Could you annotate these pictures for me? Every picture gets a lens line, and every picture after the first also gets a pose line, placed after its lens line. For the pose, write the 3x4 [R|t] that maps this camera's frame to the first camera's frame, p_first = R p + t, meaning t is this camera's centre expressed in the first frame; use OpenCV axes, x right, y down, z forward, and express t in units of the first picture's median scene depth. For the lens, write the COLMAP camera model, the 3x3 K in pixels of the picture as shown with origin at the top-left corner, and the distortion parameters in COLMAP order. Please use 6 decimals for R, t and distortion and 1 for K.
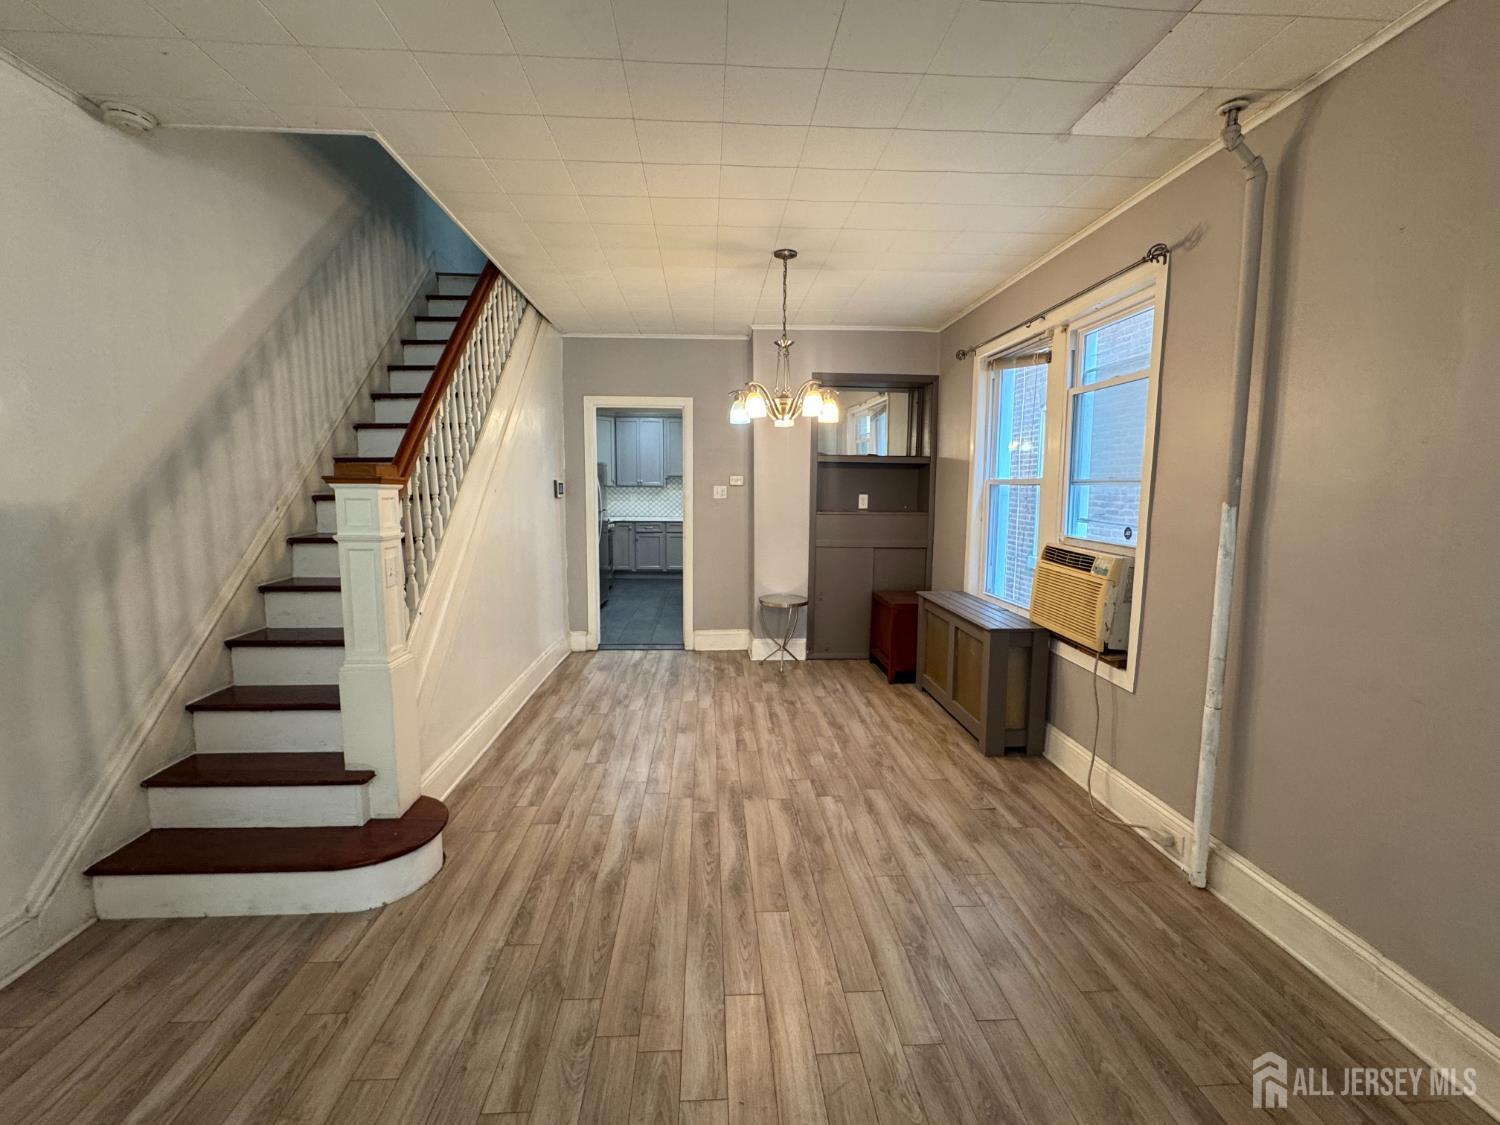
lens RADIAL K [[652.0, 0, 750.0], [0, 652.0, 562.5], [0, 0, 1]] dist [-0.002409, 0.000645]
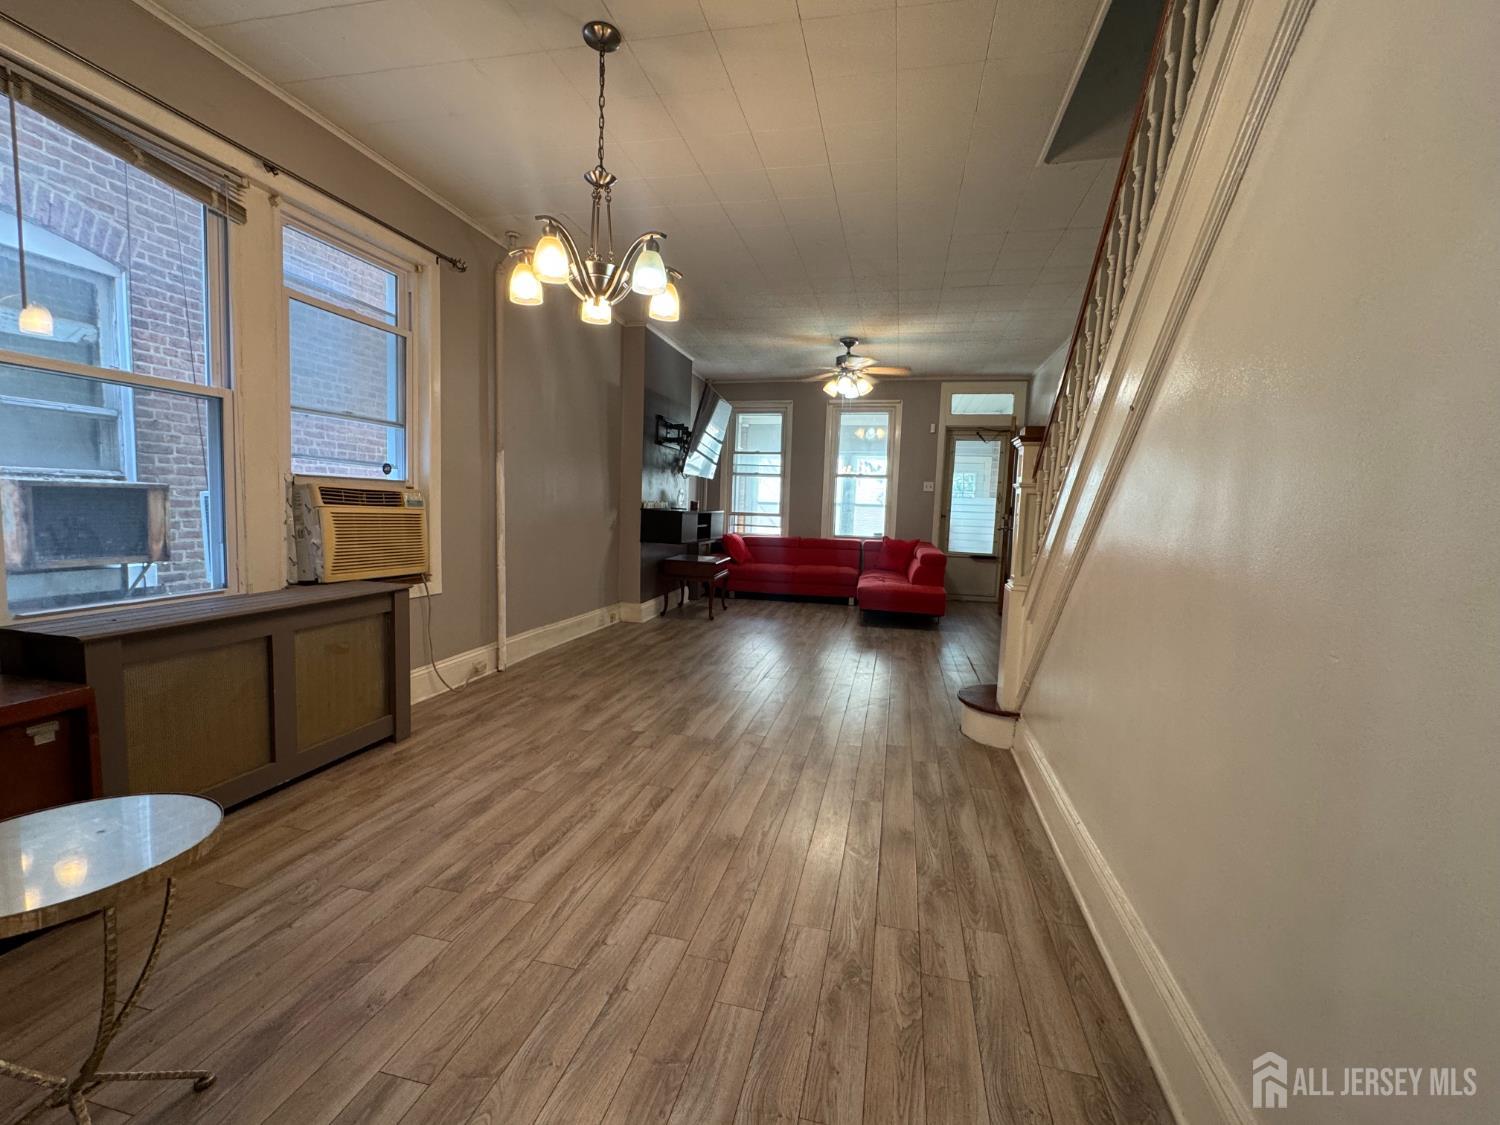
lens RADIAL K [[652.0, 0, 750.0], [0, 652.0, 562.5], [0, 0, 1]] dist [-0.002409, 0.000645]
pose [[-0.957296, -0.063455, 0.282059, -0.292872], [-0.004560, 0.978809, 0.204725, -0.102947], [-0.289073, 0.194696, -0.937299, 1.642434]]
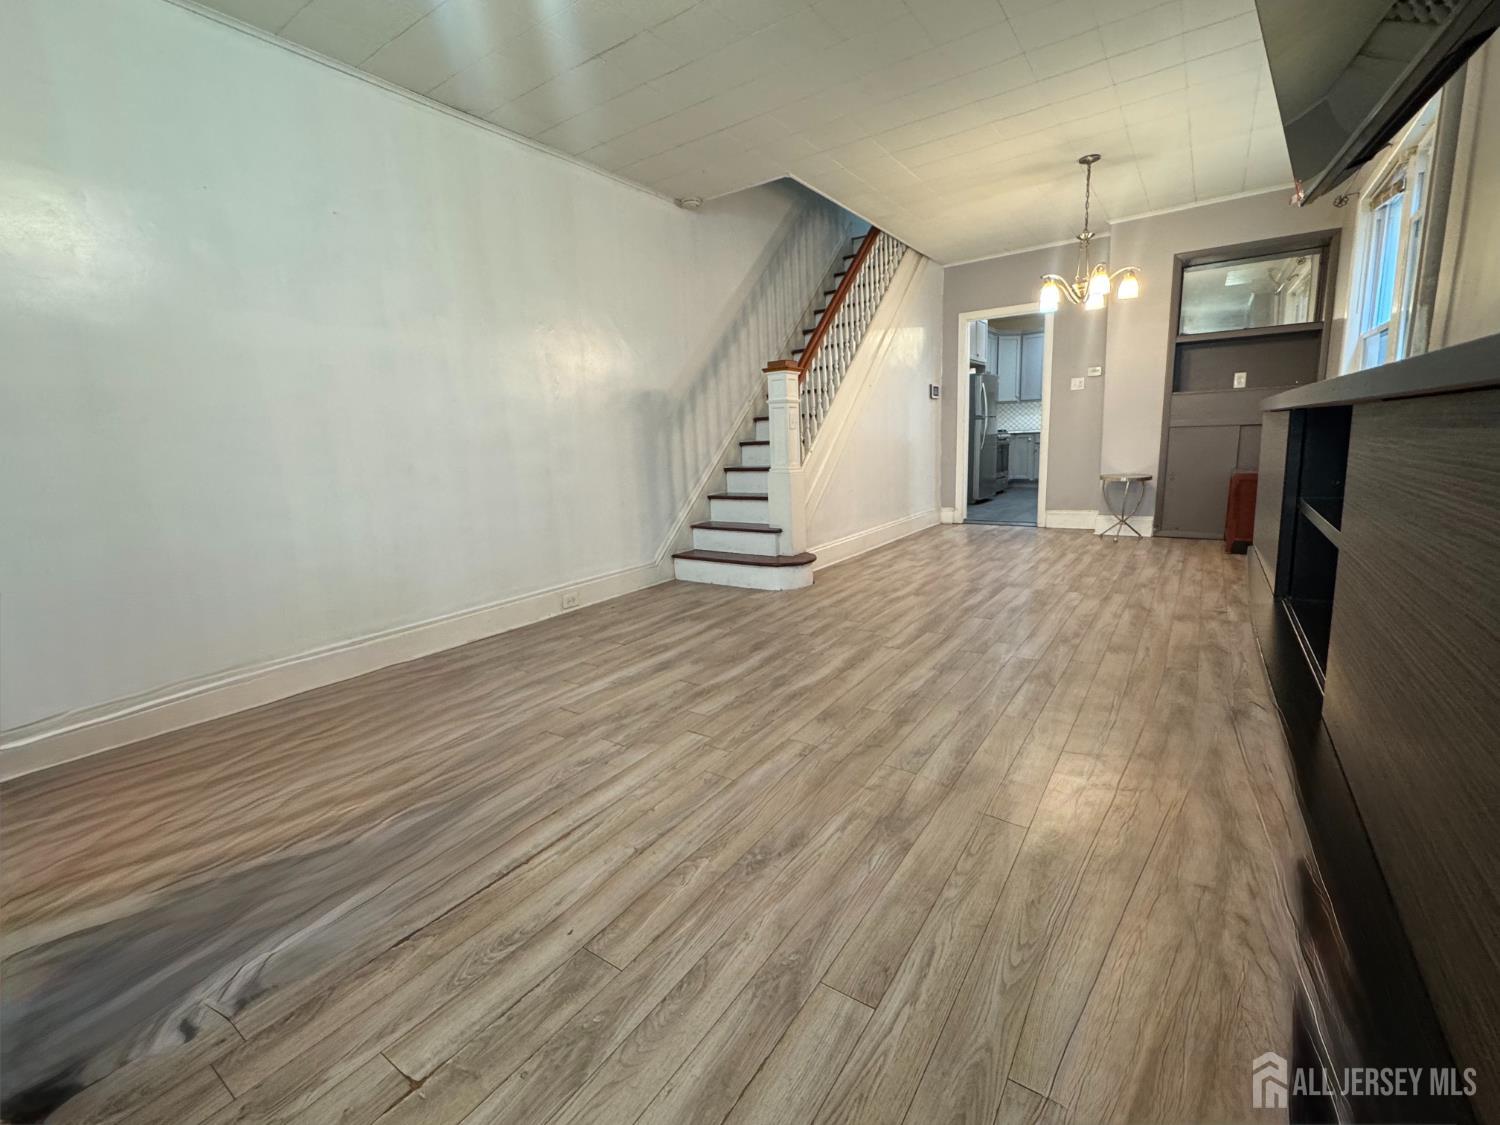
lens RADIAL K [[652.0, 0, 750.0], [0, 652.0, 562.5], [0, 0, 1]] dist [-0.002409, 0.000645]
pose [[0.785232, 0.073960, -0.614768, 0.355688], [-0.023426, 0.995679, 0.089864, 0.173905], [0.618758, -0.056162, 0.783572, -0.369852]]
